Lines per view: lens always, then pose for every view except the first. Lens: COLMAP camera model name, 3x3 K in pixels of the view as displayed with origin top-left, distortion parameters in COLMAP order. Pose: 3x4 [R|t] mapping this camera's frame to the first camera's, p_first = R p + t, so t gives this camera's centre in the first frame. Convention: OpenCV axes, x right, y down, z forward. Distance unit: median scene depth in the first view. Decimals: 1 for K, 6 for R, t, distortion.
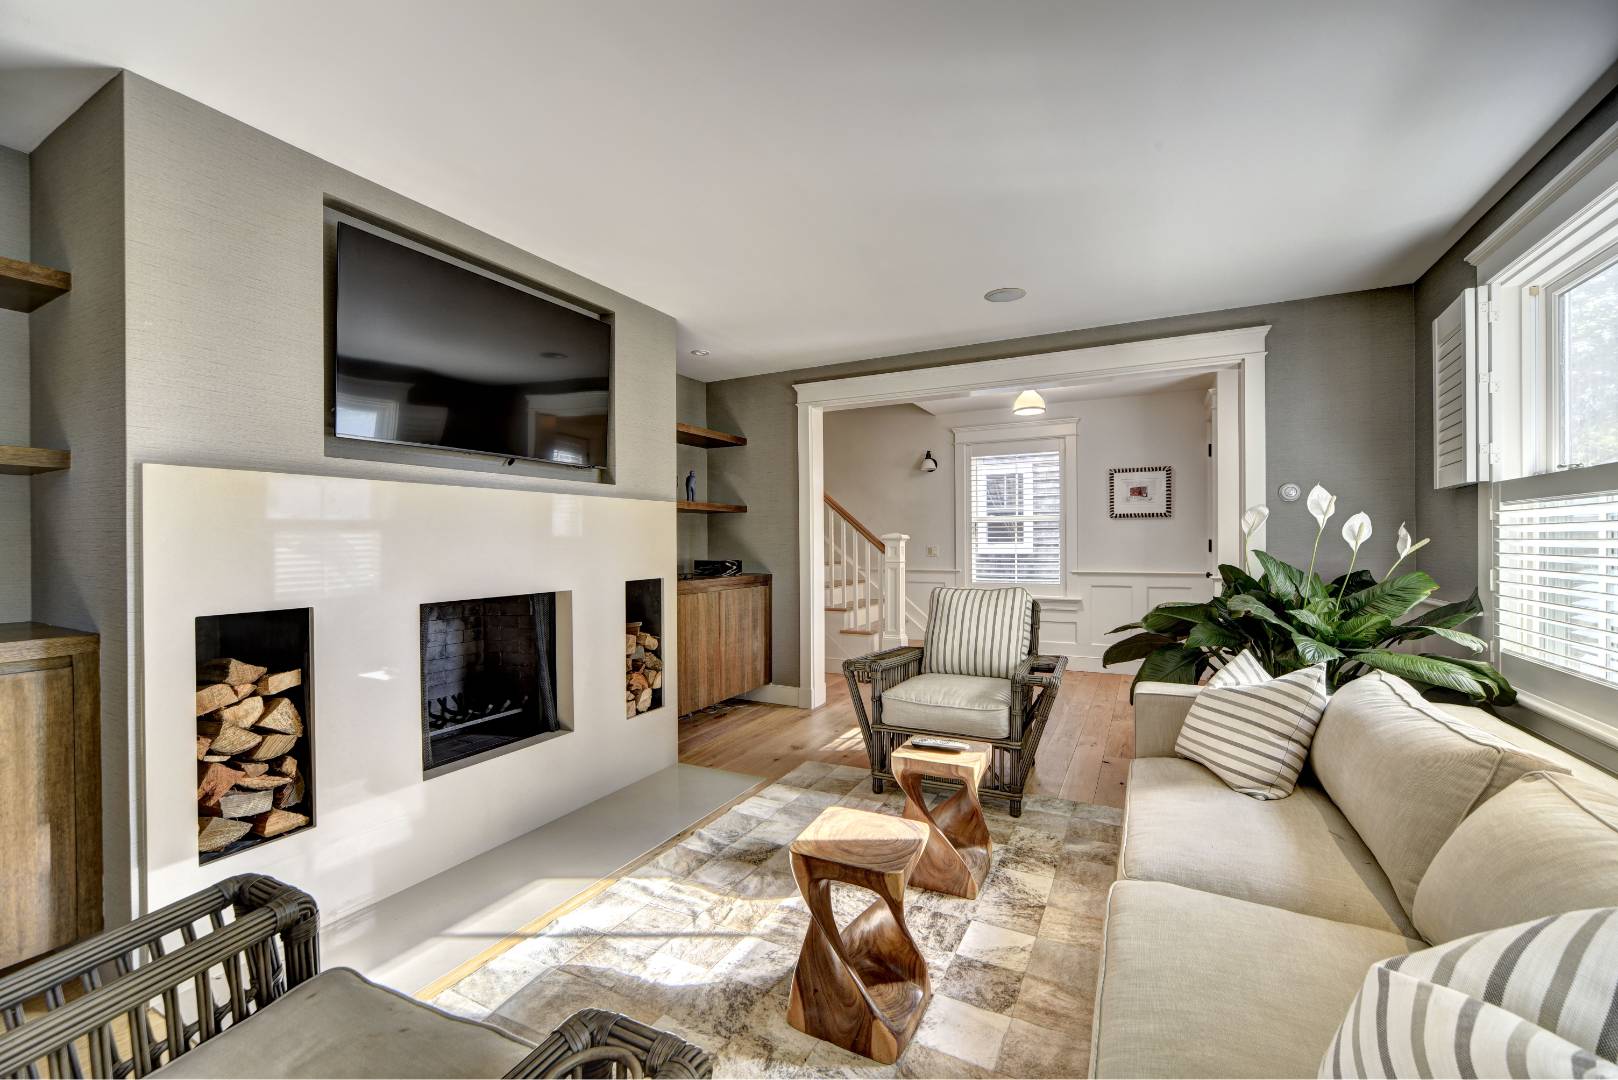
lens RADIAL K [[682.4, 0, 796.9], [0, 682.4, 547.3], [0, 0, 1]] dist [-0.000252, -0.000005]
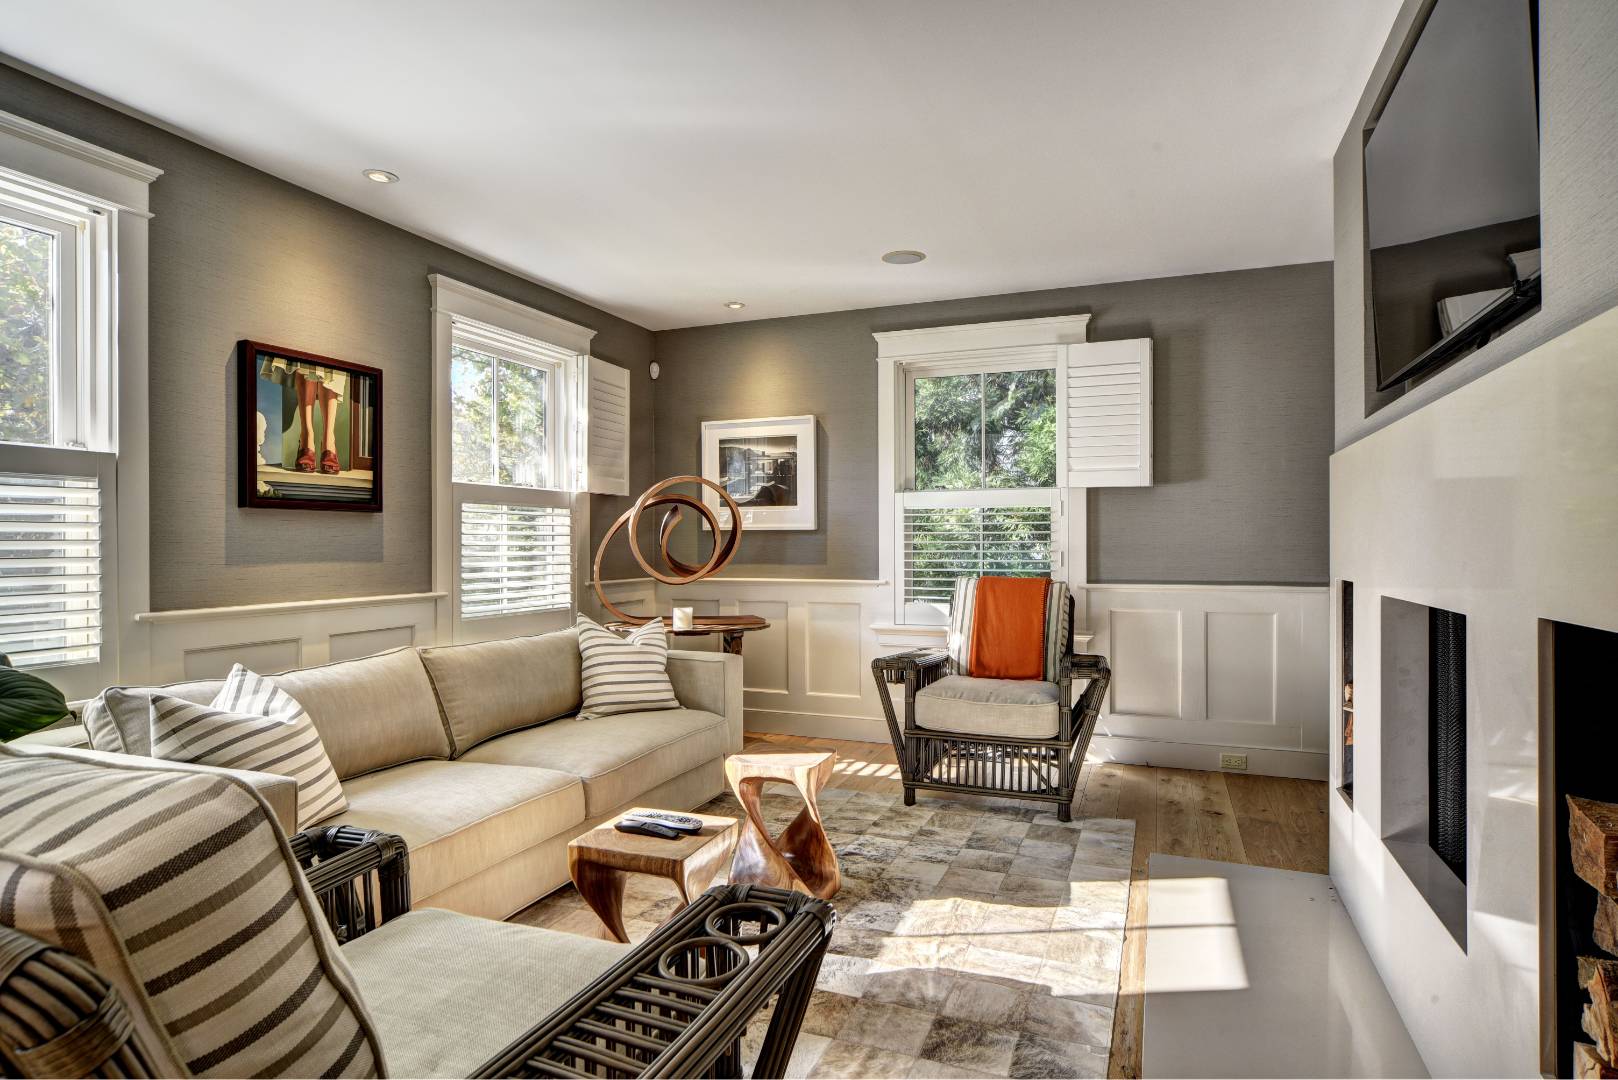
lens RADIAL K [[890.3, 0, 809.0], [0, 890.3, 540.0], [0, 0, 1]] dist [0.000512, -0.000109]
pose [[-0.994751, 0.009450, -0.101887, 0.140912], [0.009435, 0.999955, 0.000631, 0.014855], [0.101889, -0.000333, -0.994796, 1.729534]]
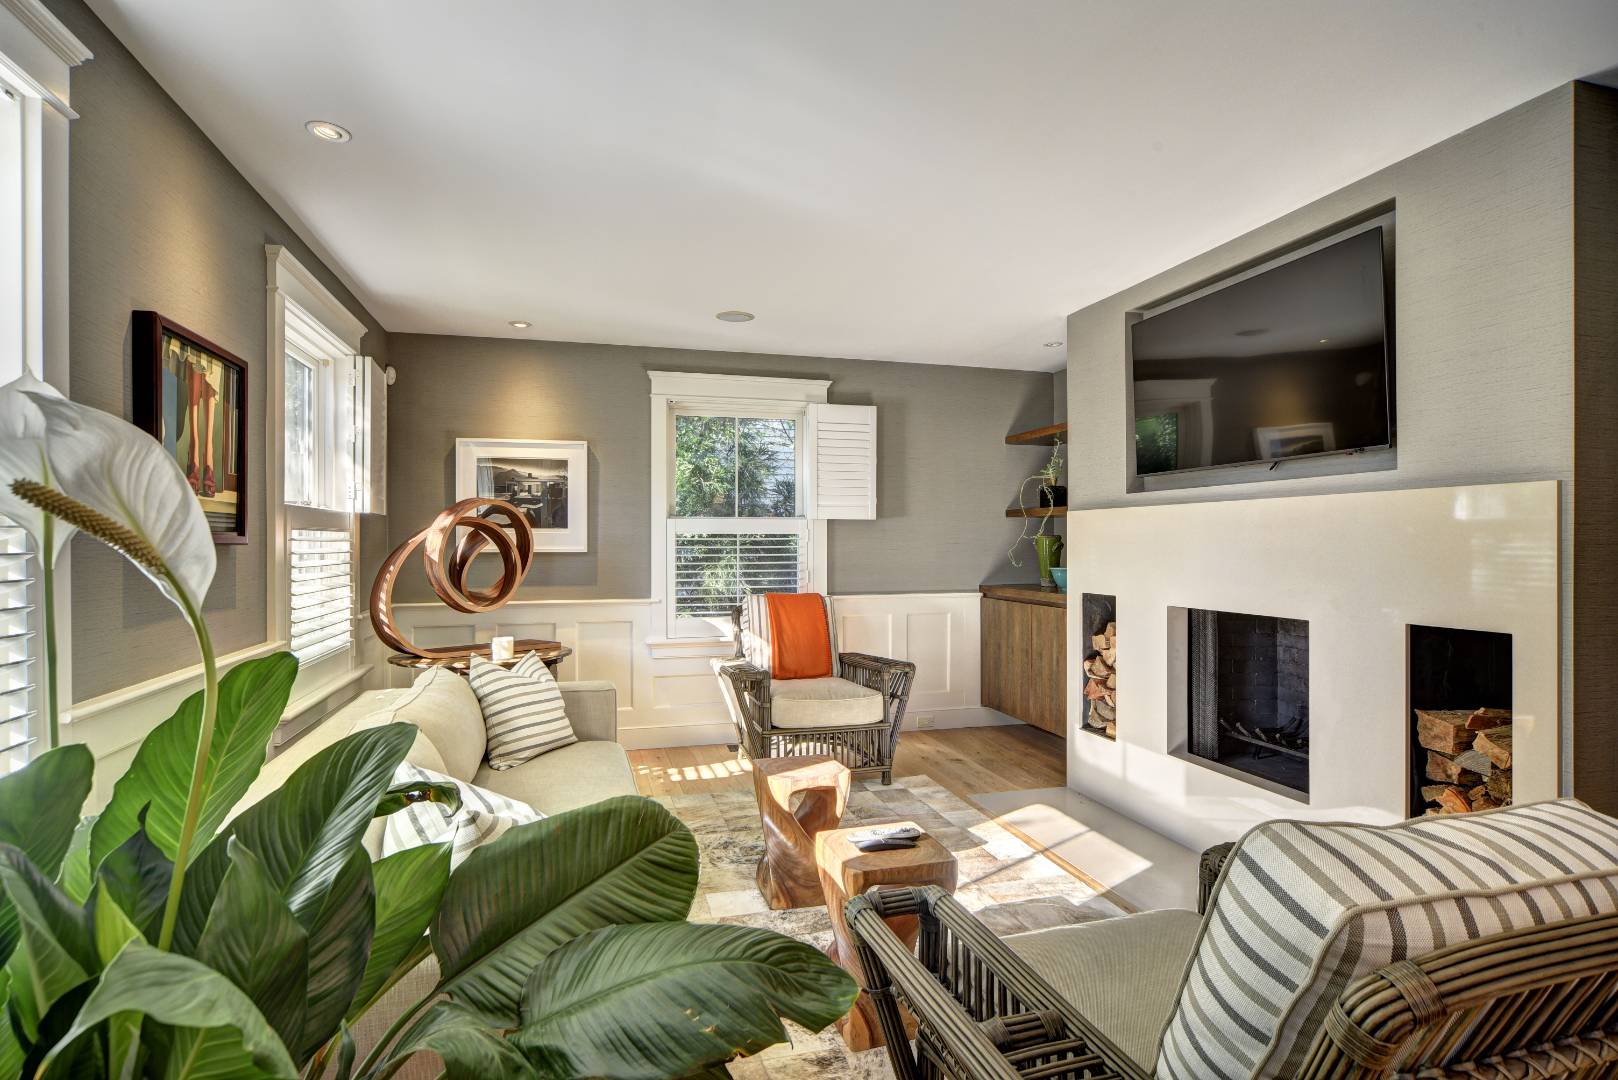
lens RADIAL K [[810.6, 0, 805.5], [0, 810.6, 542.5], [0, 0, 1]] dist [0.000622, 0.000178]
pose [[-0.731665, 0.008652, -0.681609, 0.810946], [0.005196, 0.999961, 0.007116, -0.038349], [0.681645, 0.001664, -0.731682, 1.471272]]
